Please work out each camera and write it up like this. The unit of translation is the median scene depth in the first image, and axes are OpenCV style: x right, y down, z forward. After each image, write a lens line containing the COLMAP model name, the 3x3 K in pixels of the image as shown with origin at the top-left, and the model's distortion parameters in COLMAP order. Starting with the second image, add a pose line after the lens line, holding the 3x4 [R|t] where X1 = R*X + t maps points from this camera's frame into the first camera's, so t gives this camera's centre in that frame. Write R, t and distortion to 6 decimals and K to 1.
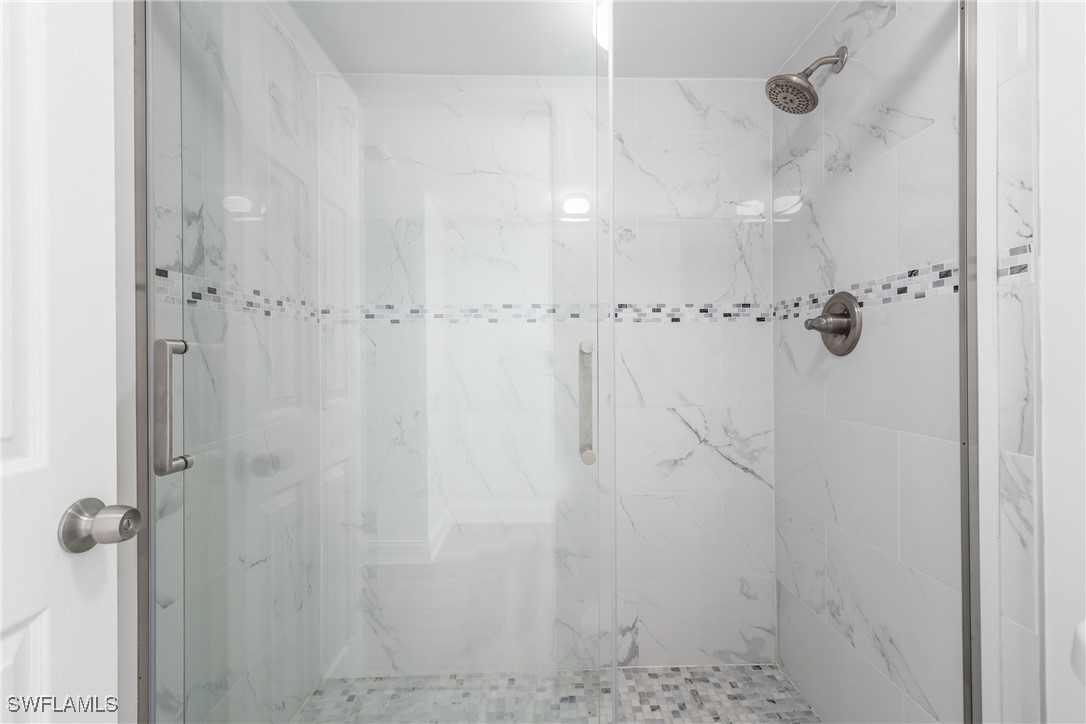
lens RADIAL K [[501.5, 0, 543.3], [0, 501.5, 359.0], [0, 0, 1]] dist [0.005150, 0.000381]
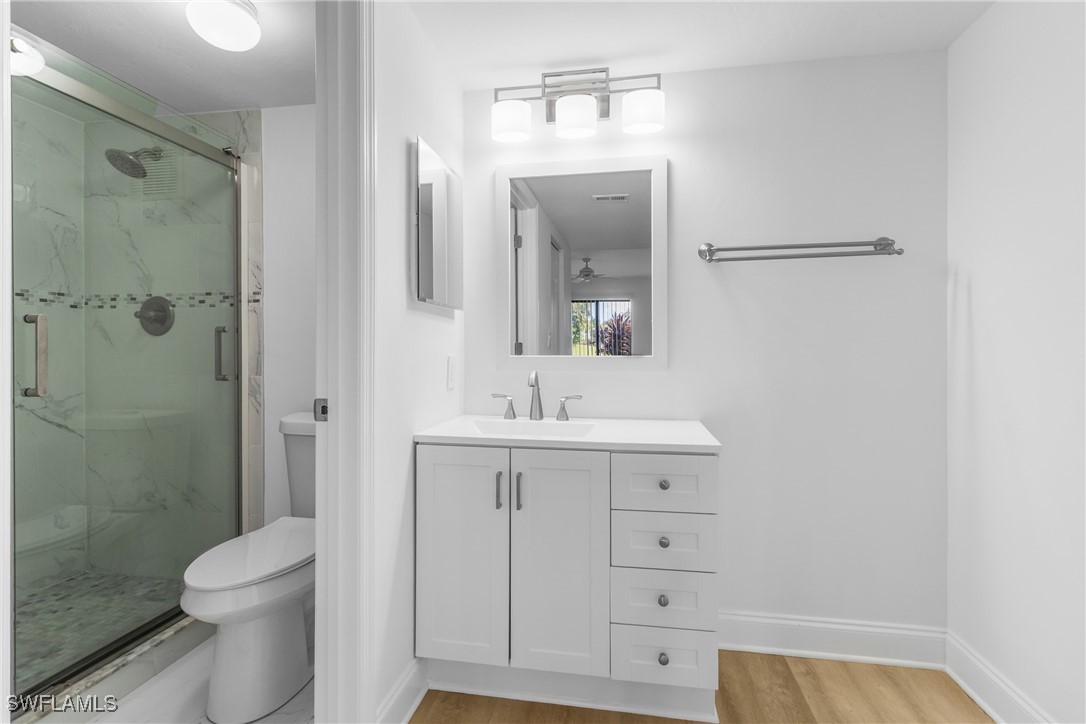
lens RADIAL K [[501.5, 0, 542.1], [0, 501.5, 357.1], [0, 0, 1]] dist [0.005150, 0.000381]
pose [[0.205568, -0.005394, 0.978628, -0.640631], [-0.002723, 0.999978, 0.006084, 0.043030], [-0.978639, -0.003915, 0.205549, -0.476422]]
